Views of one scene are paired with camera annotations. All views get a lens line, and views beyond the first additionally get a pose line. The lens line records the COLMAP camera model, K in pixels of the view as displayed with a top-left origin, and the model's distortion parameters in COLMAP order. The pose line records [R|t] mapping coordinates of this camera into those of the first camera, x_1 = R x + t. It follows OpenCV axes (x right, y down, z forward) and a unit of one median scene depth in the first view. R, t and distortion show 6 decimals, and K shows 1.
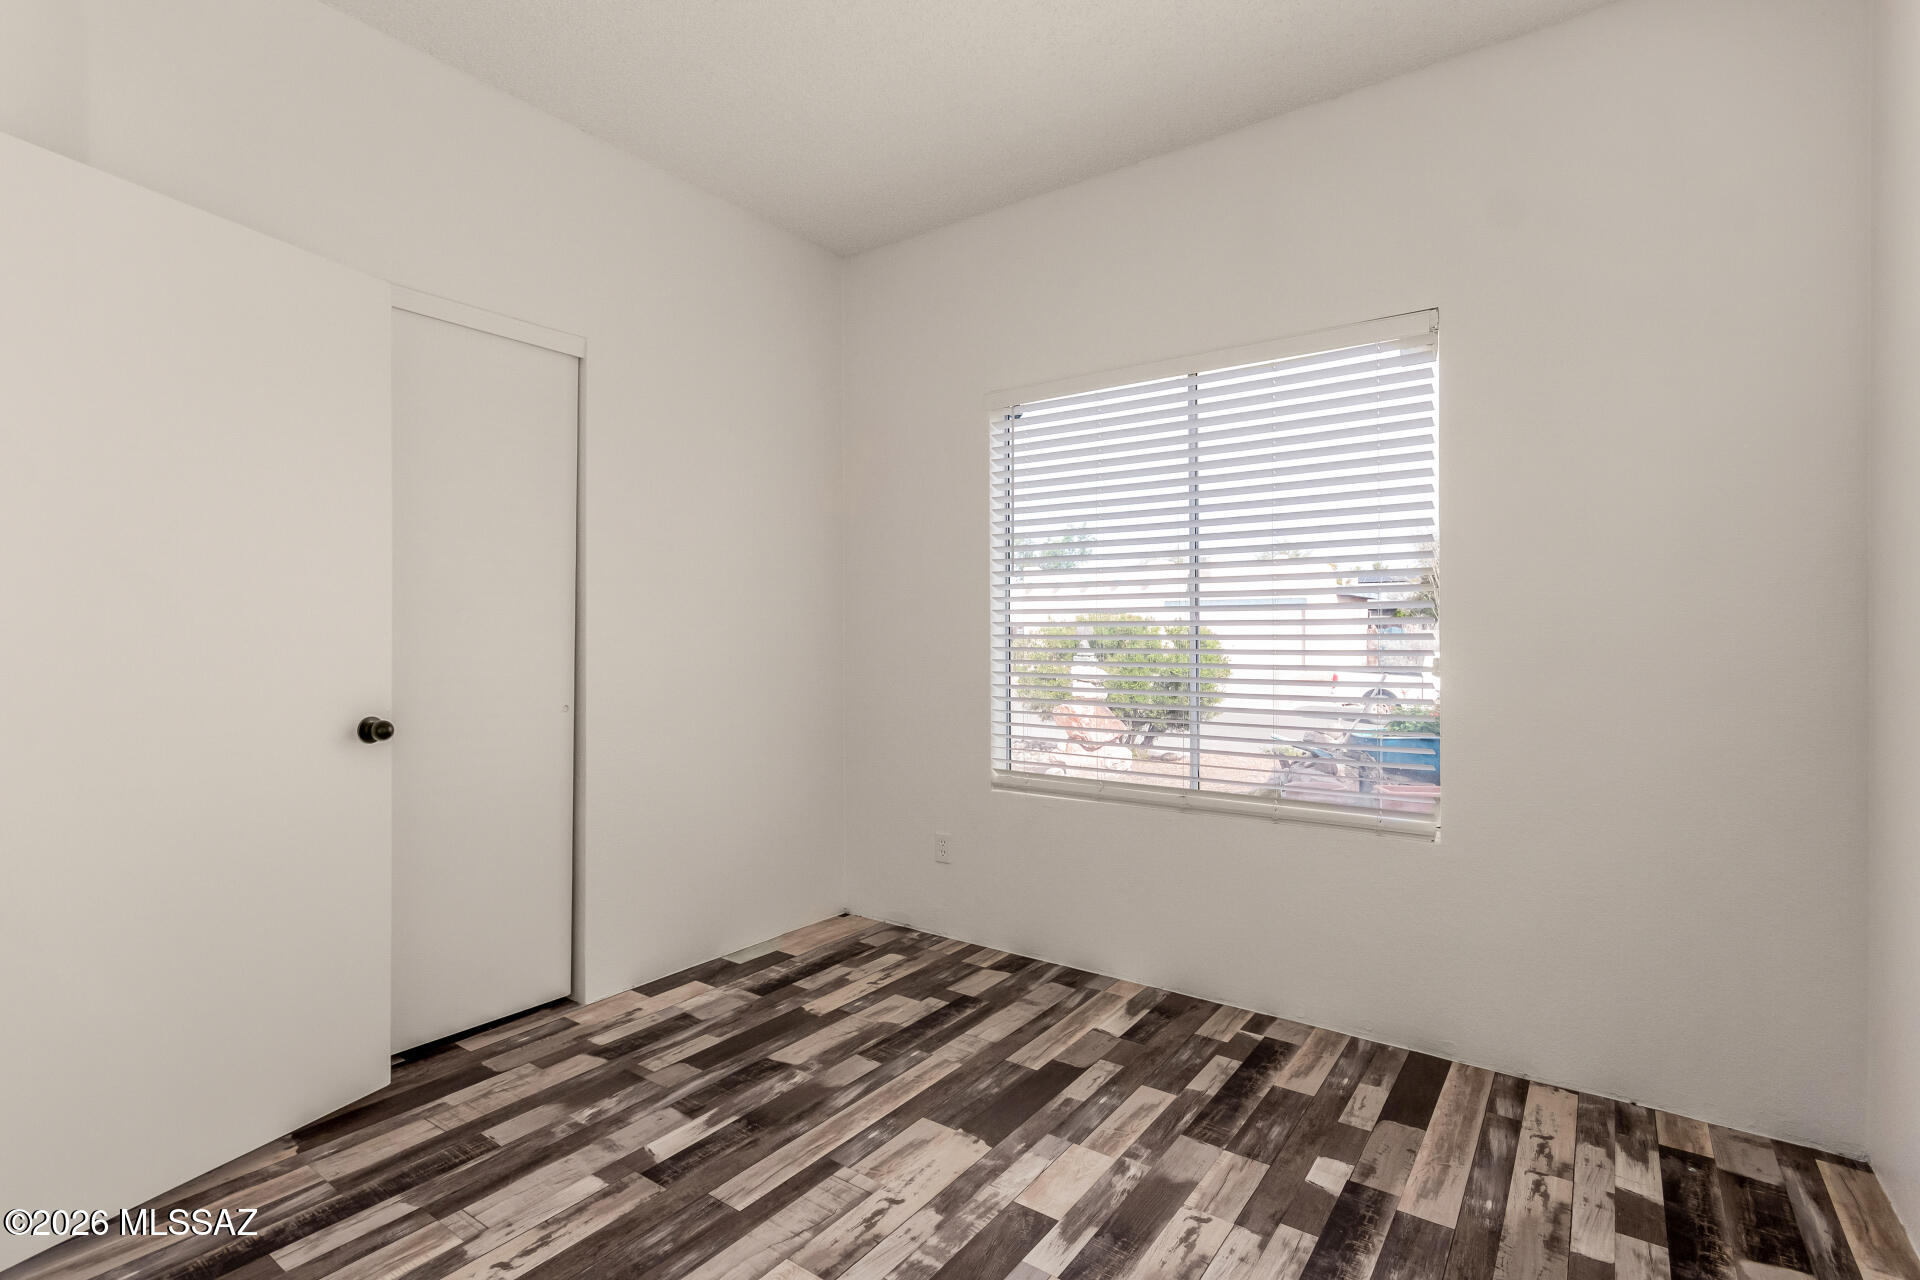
lens RADIAL K [[885.4, 0, 973.1], [0, 885.4, 639.7], [0, 0, 1]] dist [0.005436, 0.000055]
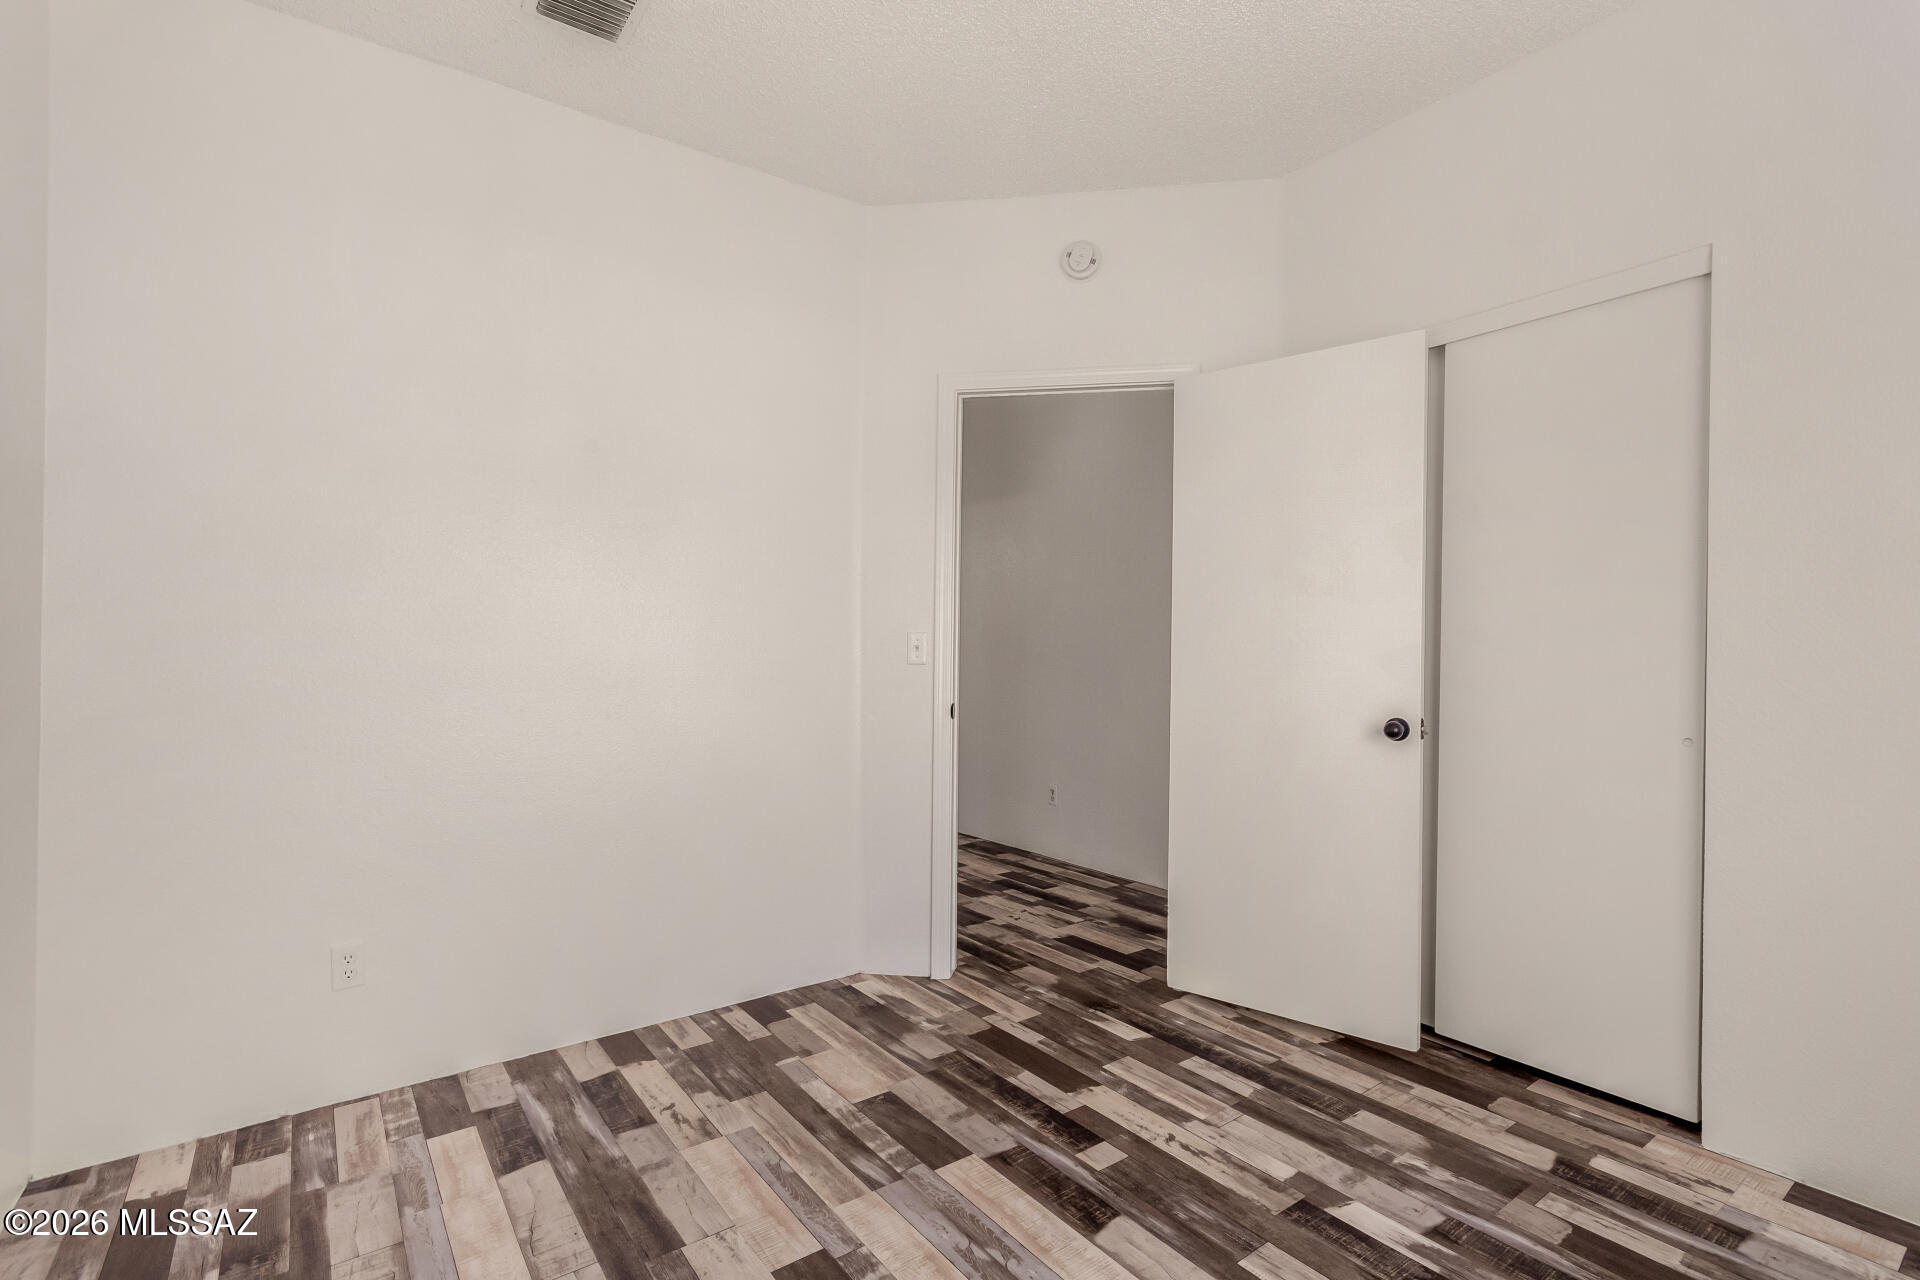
lens RADIAL K [[885.4, 0, 972.5], [0, 885.4, 643.0], [0, 0, 1]] dist [0.005436, 0.000055]
pose [[-0.294156, -0.002372, -0.955754, 0.589815], [-0.001255, 0.999997, -0.002096, -0.008241], [0.955756, 0.000583, -0.294159, 0.827479]]
